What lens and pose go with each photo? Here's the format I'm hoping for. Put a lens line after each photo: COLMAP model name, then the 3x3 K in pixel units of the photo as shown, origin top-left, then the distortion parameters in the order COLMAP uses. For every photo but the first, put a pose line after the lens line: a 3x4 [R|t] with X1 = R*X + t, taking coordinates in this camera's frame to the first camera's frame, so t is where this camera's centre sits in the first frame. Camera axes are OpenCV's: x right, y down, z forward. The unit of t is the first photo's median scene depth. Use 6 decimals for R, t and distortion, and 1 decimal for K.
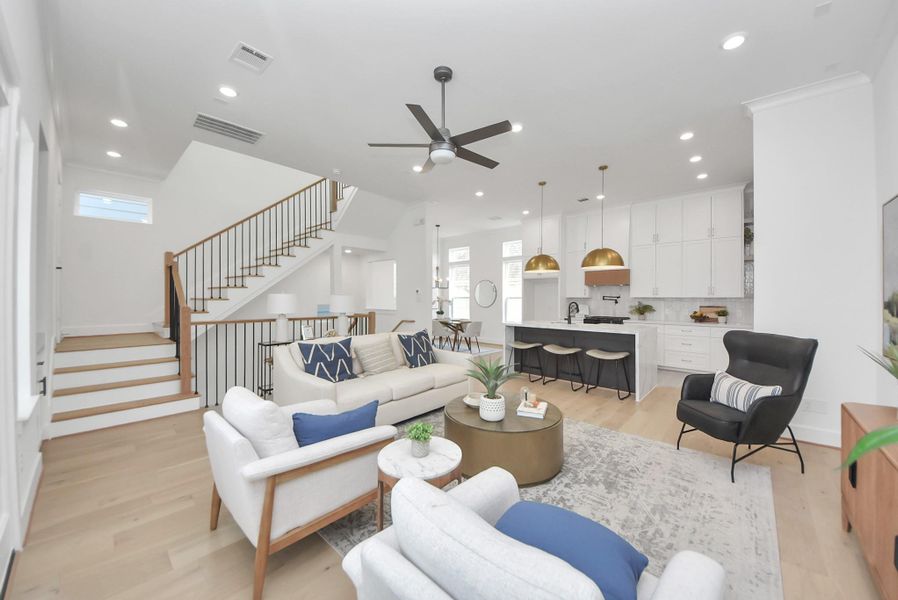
lens RADIAL K [[328.6, 0, 462.4], [0, 328.6, 302.2], [0, 0, 1]] dist [0.000087, -0.000039]
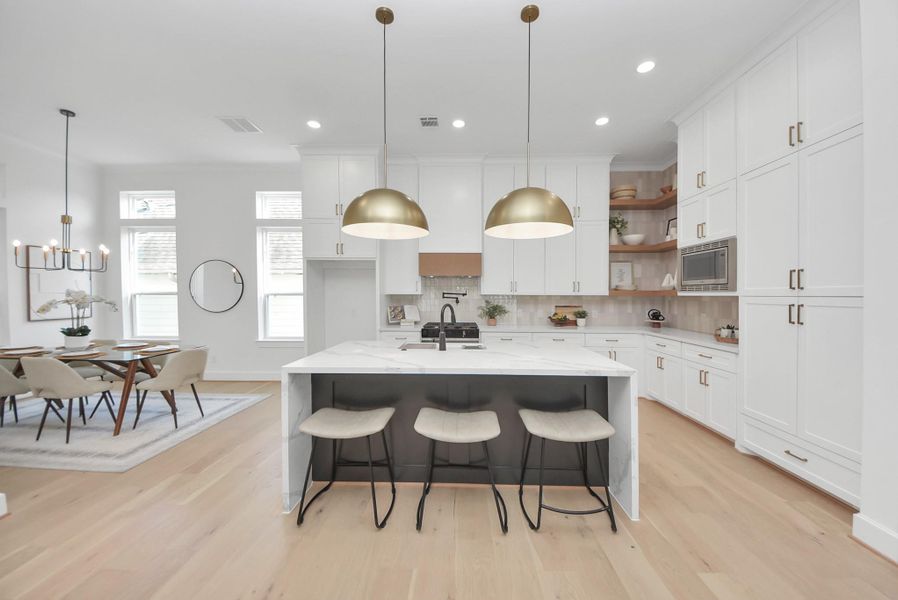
lens RADIAL K [[328.6, 0, 462.4], [0, 328.6, 302.2], [0, 0, 1]] dist [0.000087, -0.000039]
pose [[0.756624, -0.012297, 0.653735, 0.027546], [0.005717, 0.999909, 0.012191, -0.005695], [-0.653826, -0.005487, 0.756625, 0.429120]]
